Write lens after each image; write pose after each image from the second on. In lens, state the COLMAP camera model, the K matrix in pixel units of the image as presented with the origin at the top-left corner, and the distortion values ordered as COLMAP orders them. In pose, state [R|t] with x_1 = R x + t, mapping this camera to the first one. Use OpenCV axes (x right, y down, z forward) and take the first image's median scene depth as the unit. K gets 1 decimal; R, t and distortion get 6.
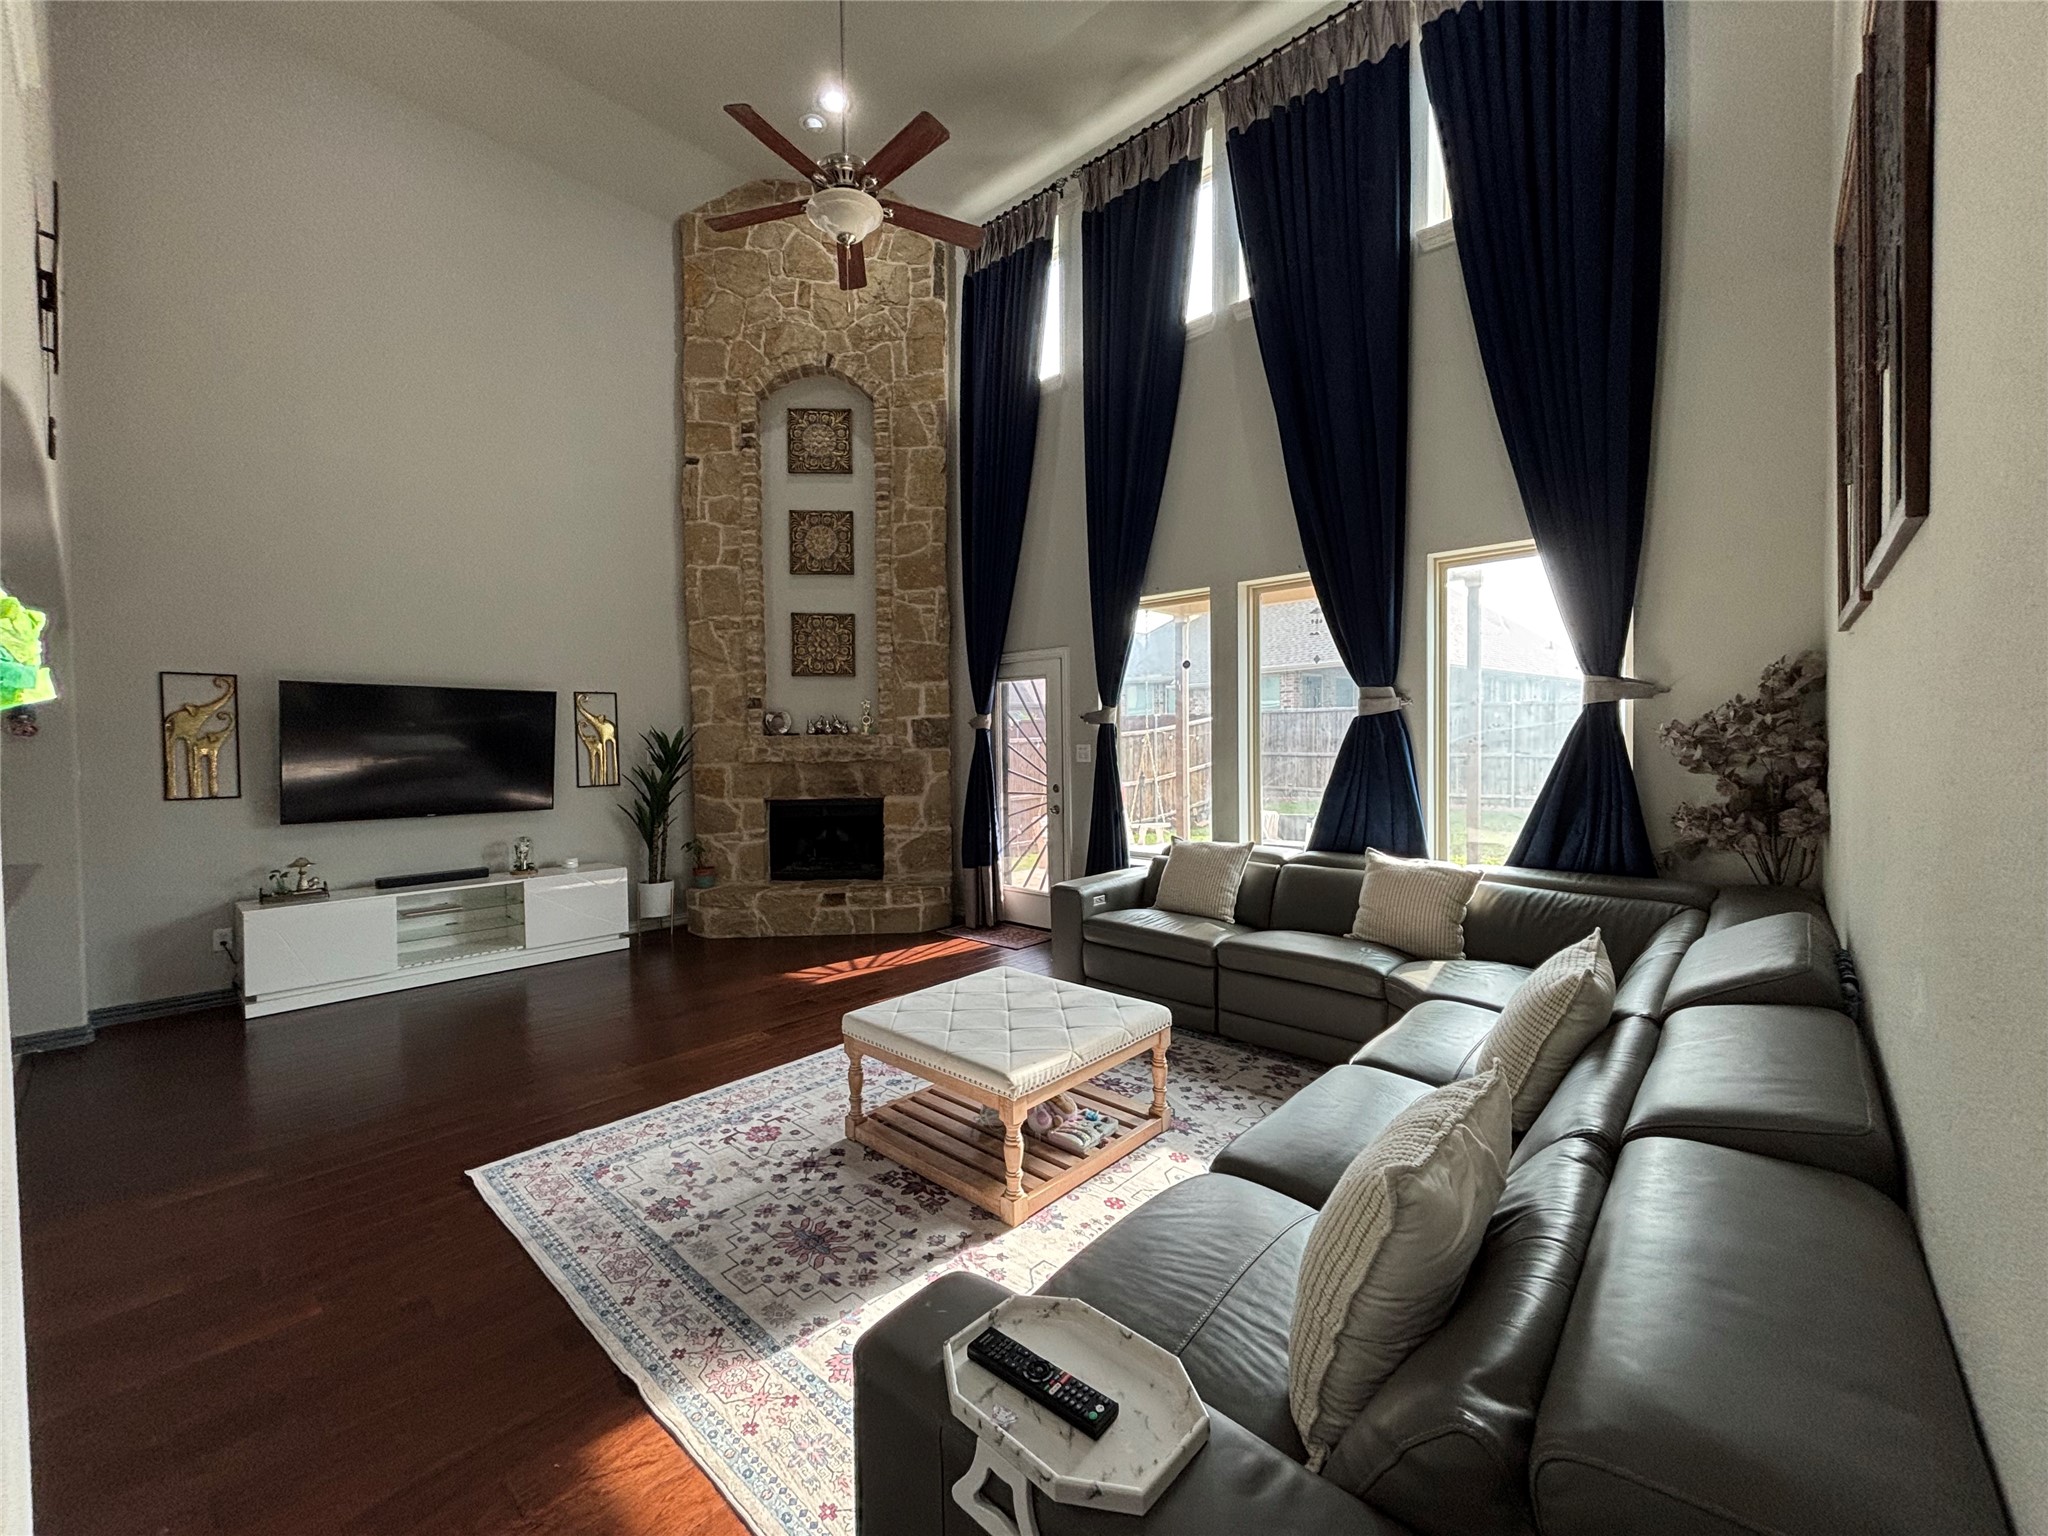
lens RADIAL K [[826.9, 0, 1029.8], [0, 826.9, 763.6], [0, 0, 1]] dist [-0.000551, 0.000127]
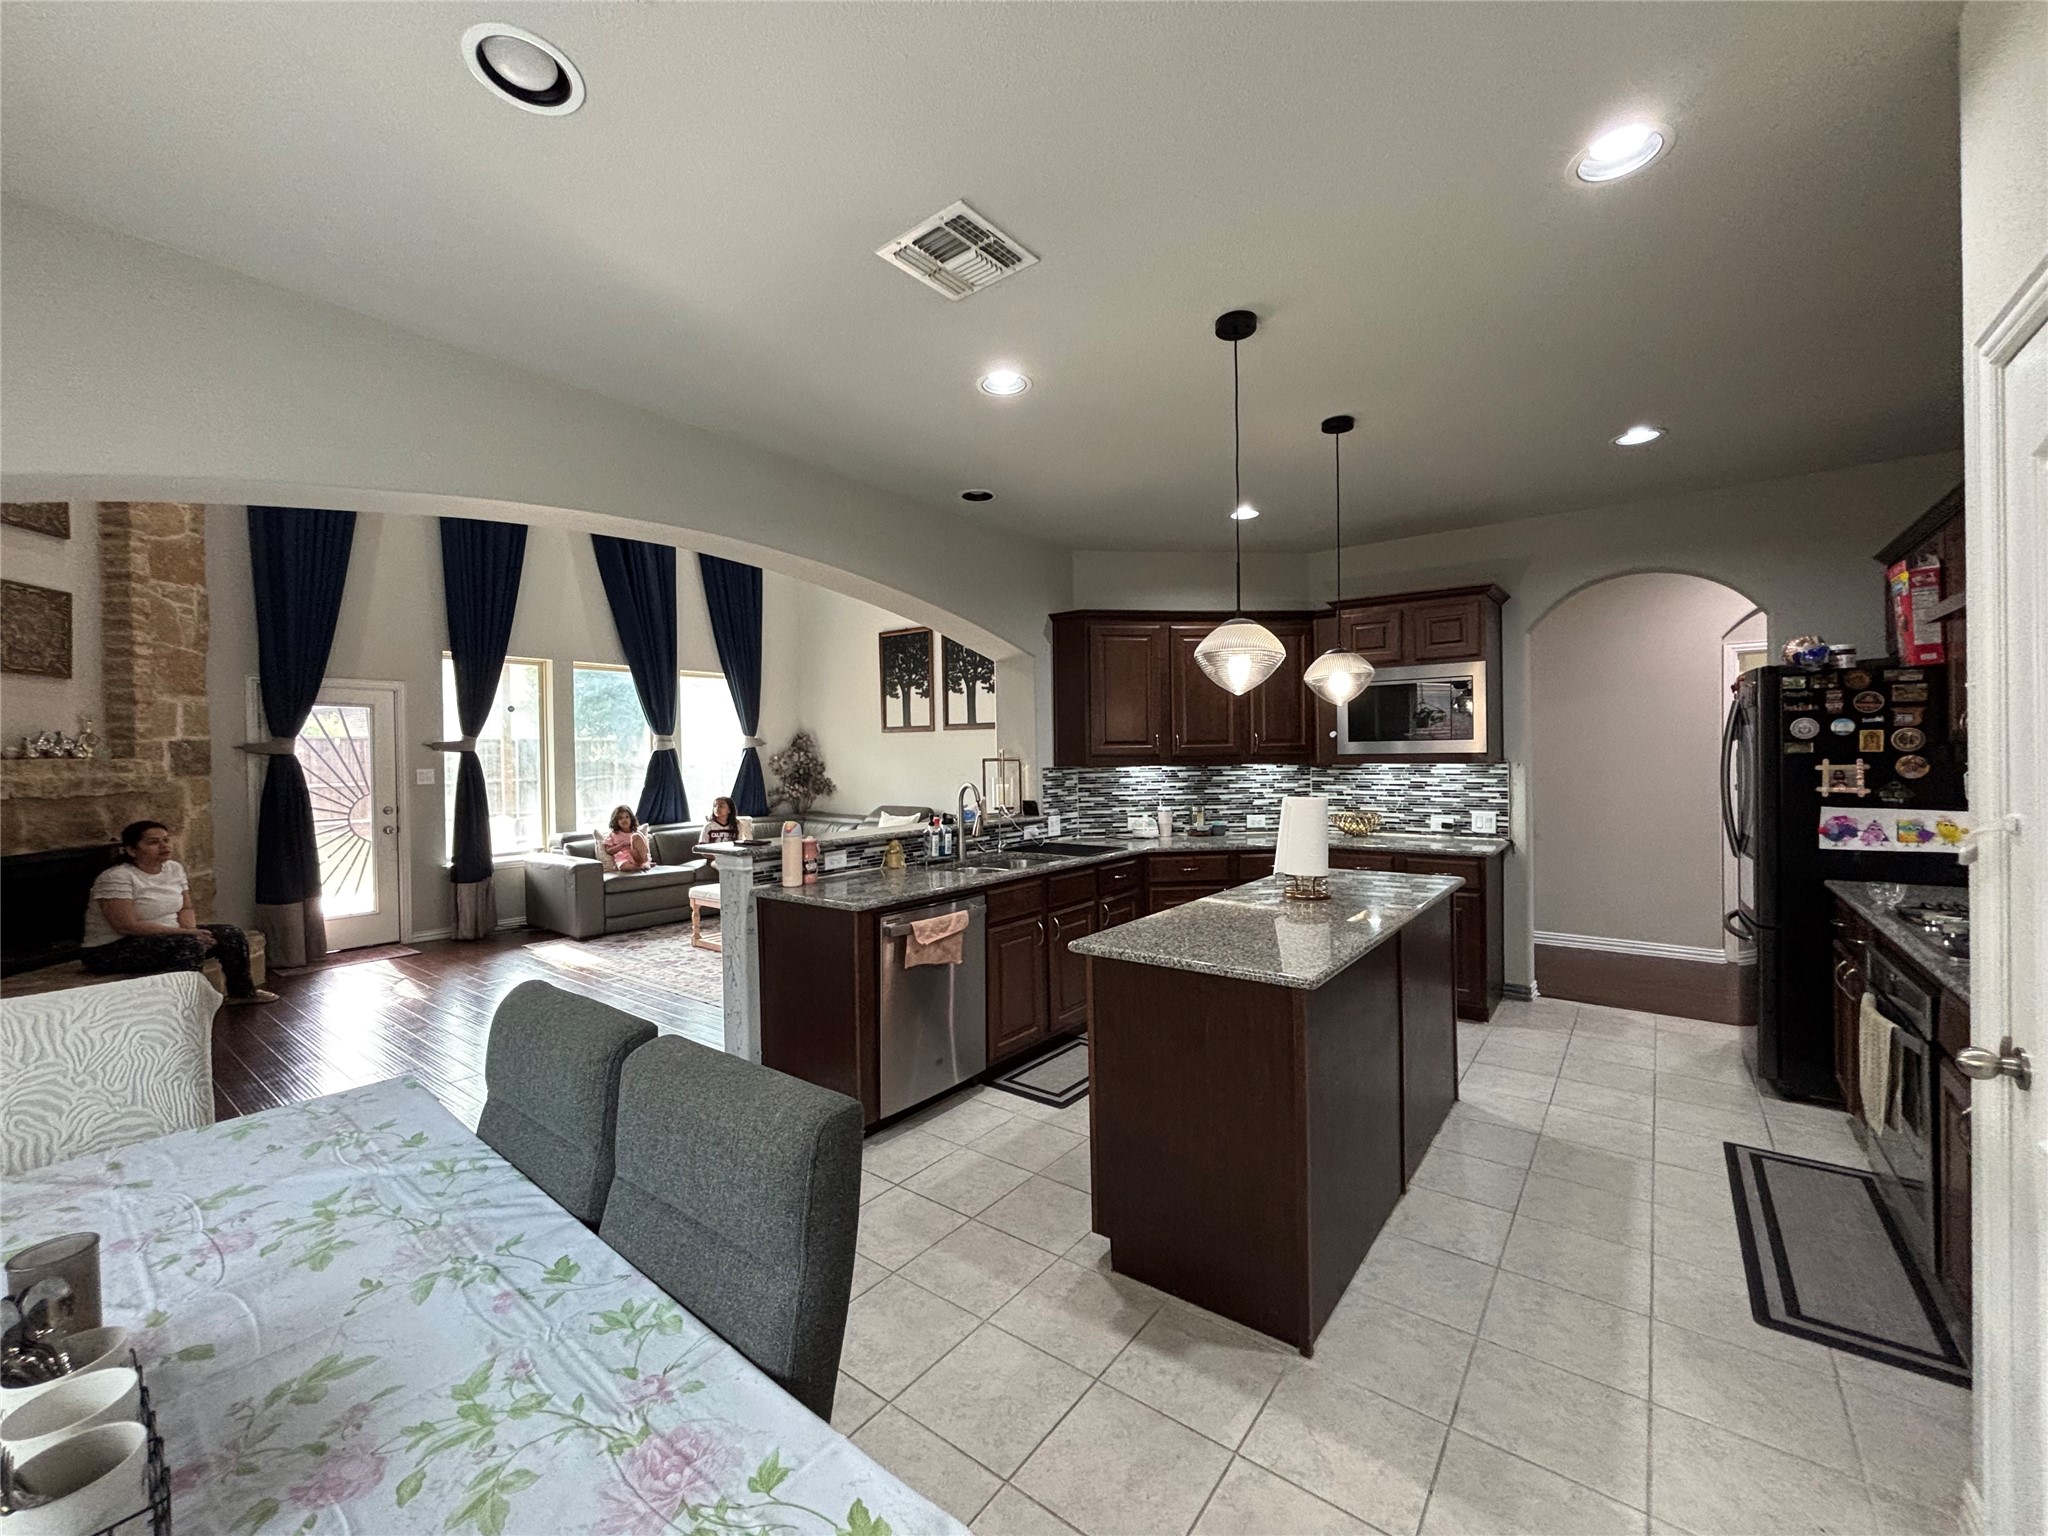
lens RADIAL K [[826.9, 0, 996.6], [0, 826.9, 764.6], [0, 0, 1]] dist [-0.000551, 0.000127]
pose [[-0.050868, 0.004023, 0.998697, -1.125379], [0.042287, 0.999104, -0.001871, 0.005824], [-0.997810, 0.042137, -0.050993, 0.265825]]
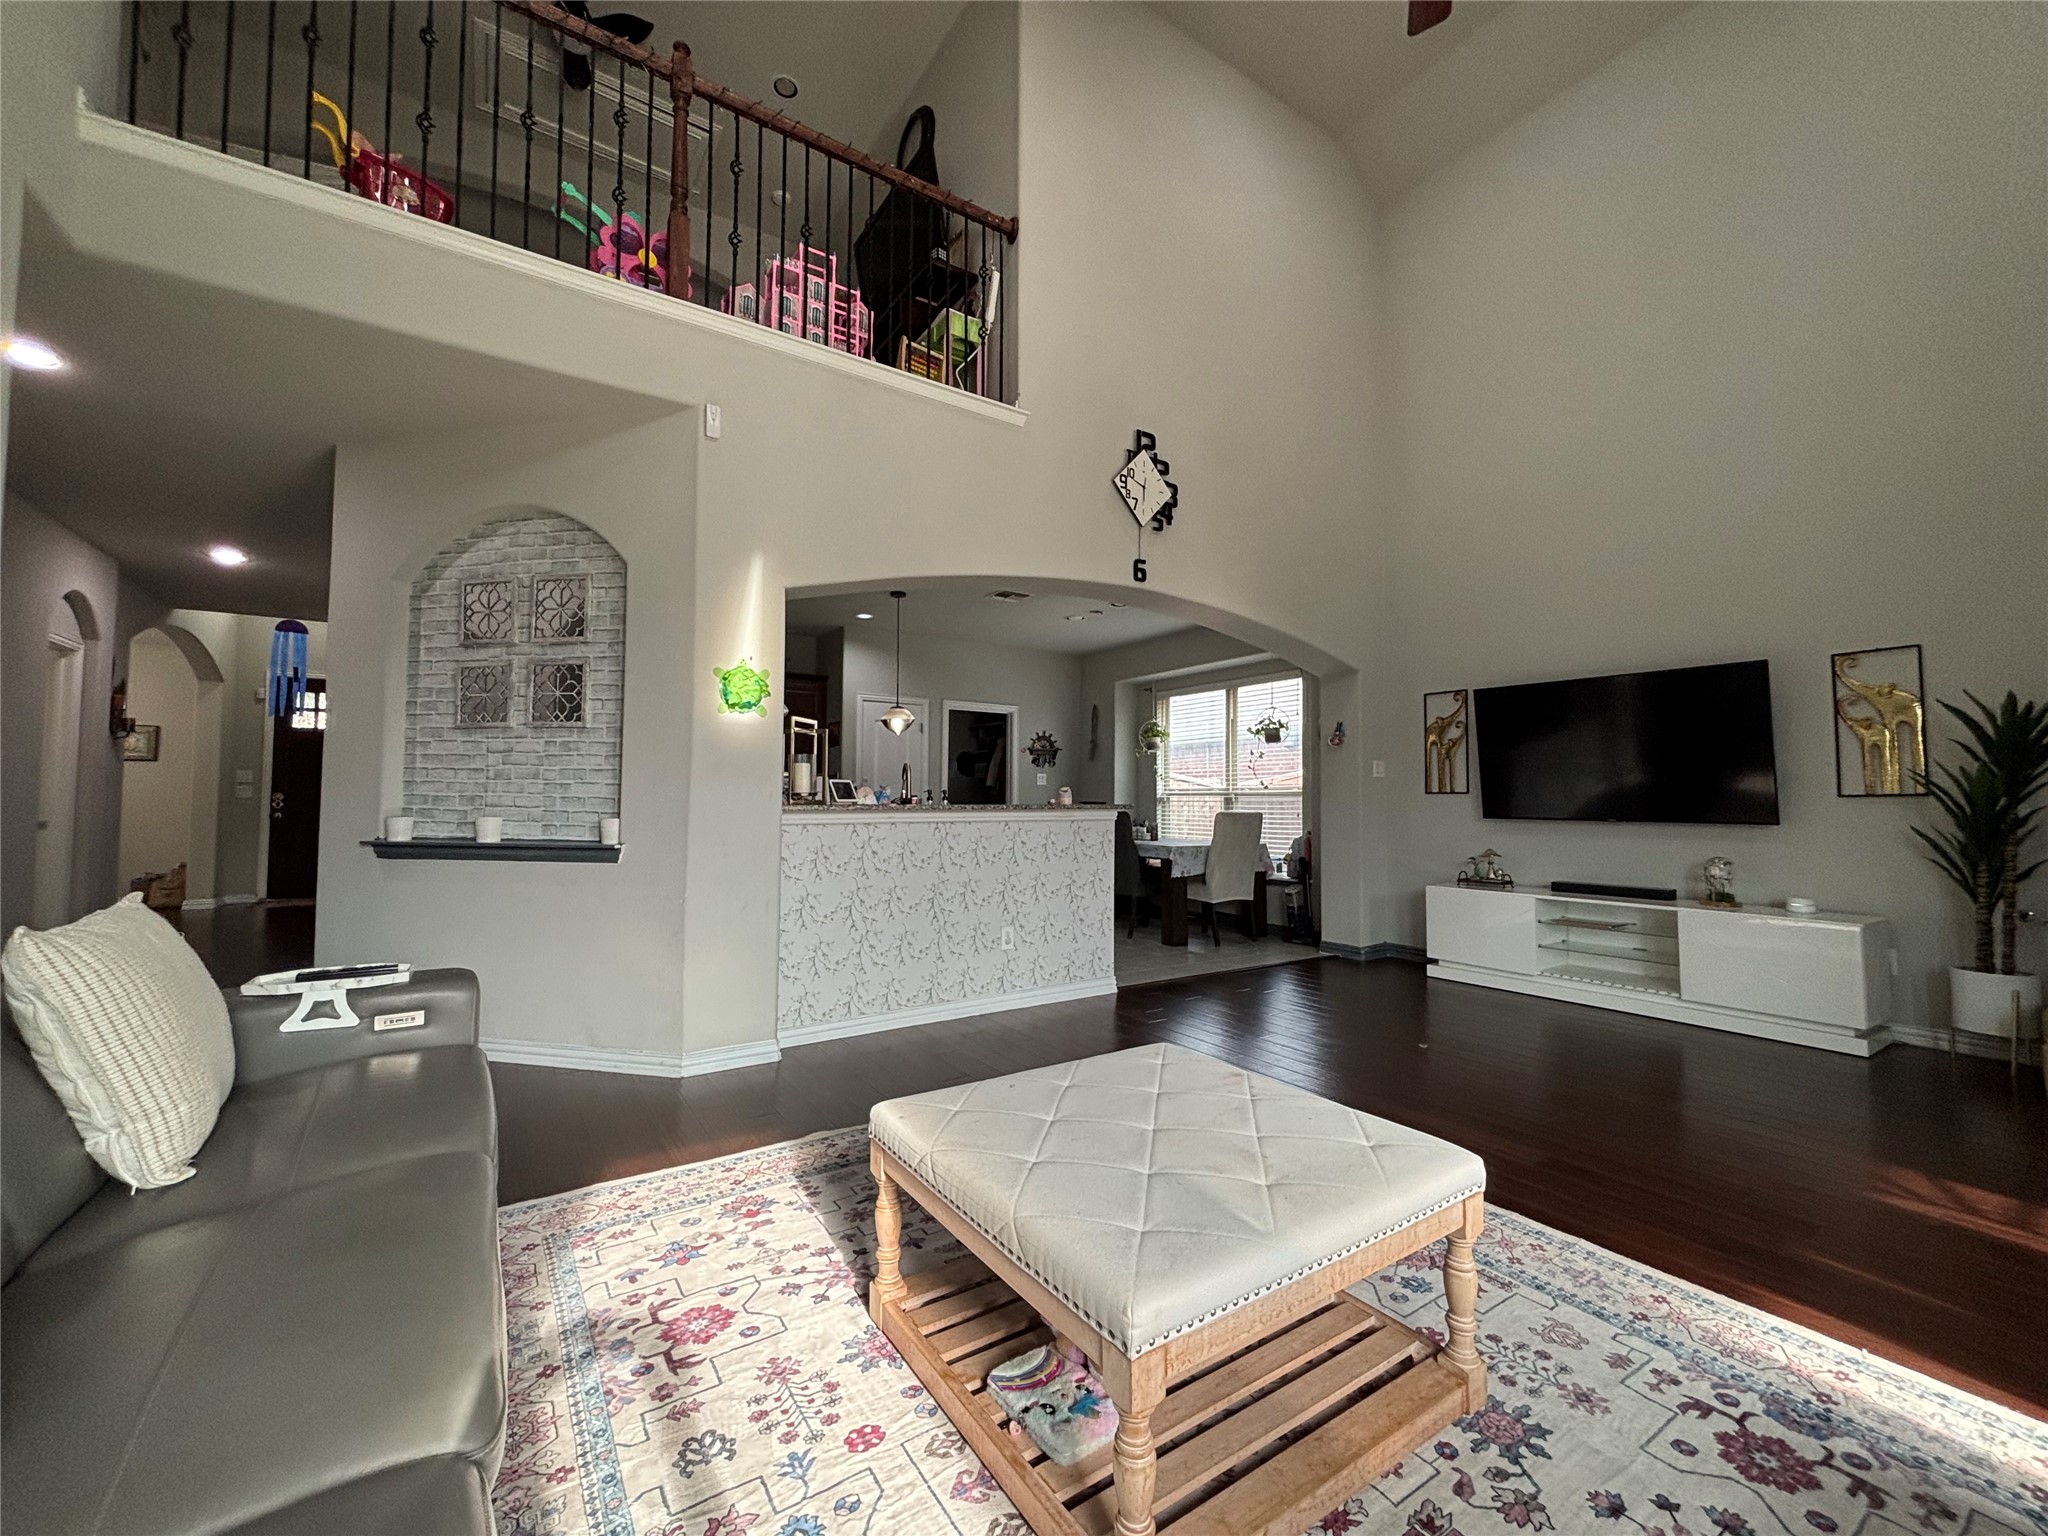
lens RADIAL K [[826.9, 0, 1011.6], [0, 826.9, 771.8], [0, 0, 1]] dist [-0.000551, 0.000127]
pose [[-0.256266, -0.025973, -0.966257, 0.275128], [-0.026757, 0.999446, -0.019768, 0.040960], [0.966236, 0.020788, -0.256819, 0.541585]]
